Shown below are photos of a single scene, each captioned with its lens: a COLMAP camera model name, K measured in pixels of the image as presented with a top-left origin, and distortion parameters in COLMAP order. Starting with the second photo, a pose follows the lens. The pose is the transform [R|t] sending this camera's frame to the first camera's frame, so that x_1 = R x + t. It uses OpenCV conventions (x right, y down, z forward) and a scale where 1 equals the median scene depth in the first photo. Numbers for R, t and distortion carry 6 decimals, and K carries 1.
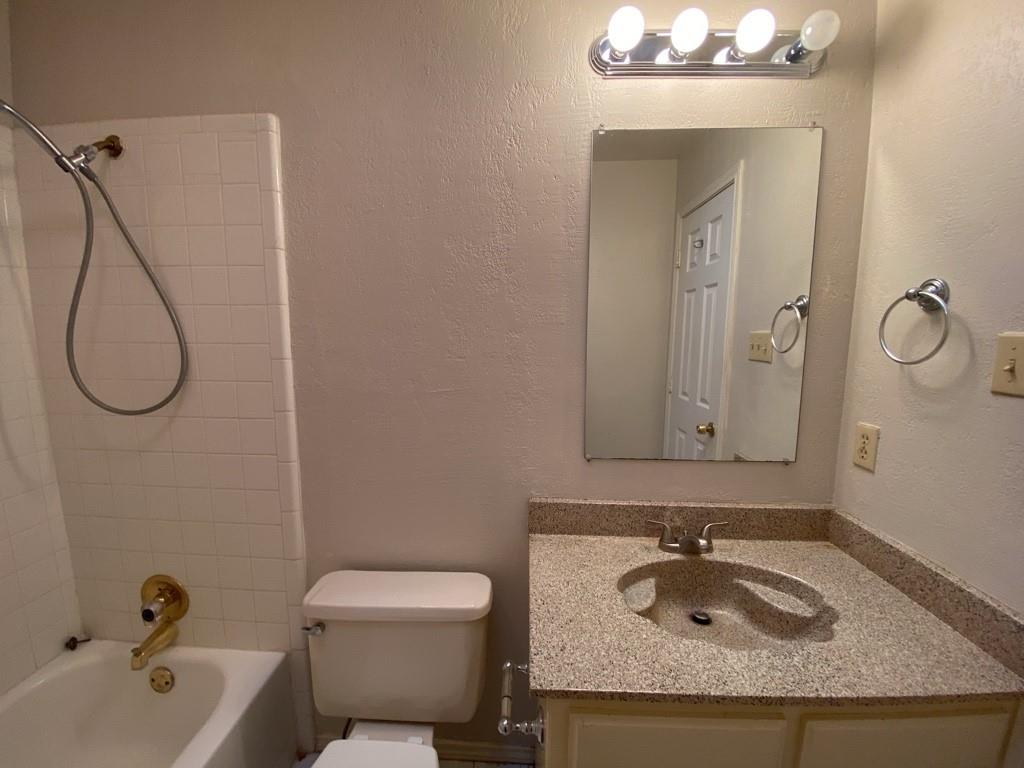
lens RADIAL K [[413.9, 0, 510.5], [0, 413.9, 384.5], [0, 0, 1]] dist [0.015138, -0.016460]
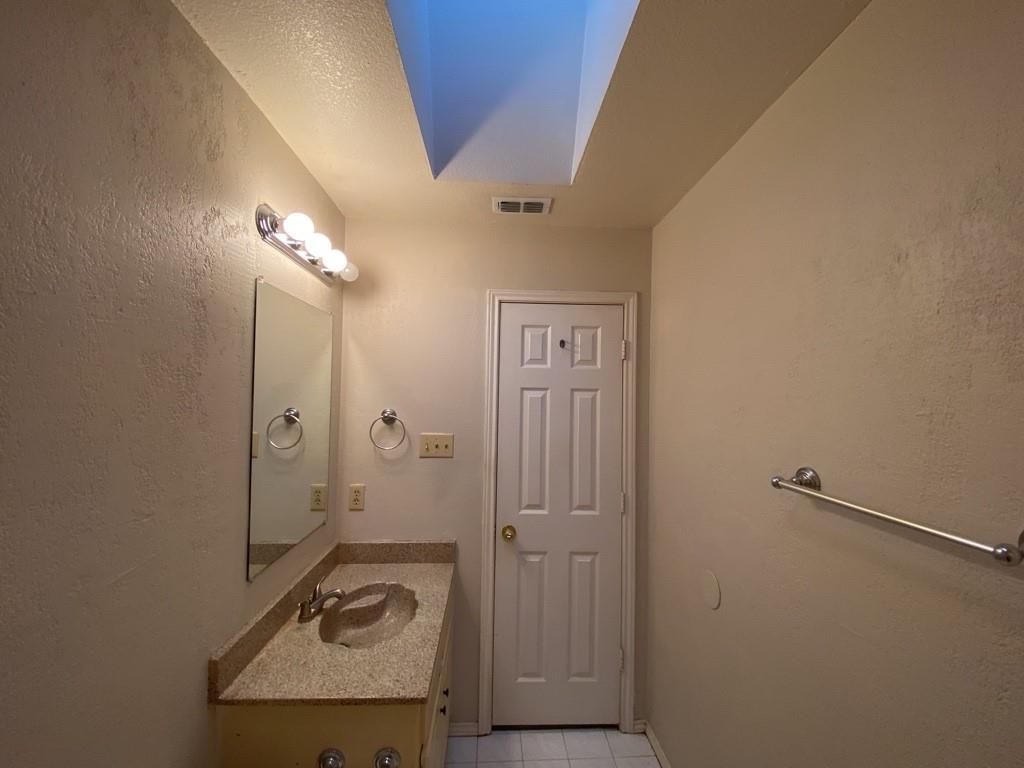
lens RADIAL K [[413.9, 0, 509.5], [0, 413.9, 392.5], [0, 0, 1]] dist [0.015138, -0.016460]
pose [[-0.079714, 0.006622, 0.996796, -0.947777], [0.120122, 0.992755, 0.003011, -0.217518], [-0.989554, 0.119977, -0.079932, 0.435922]]
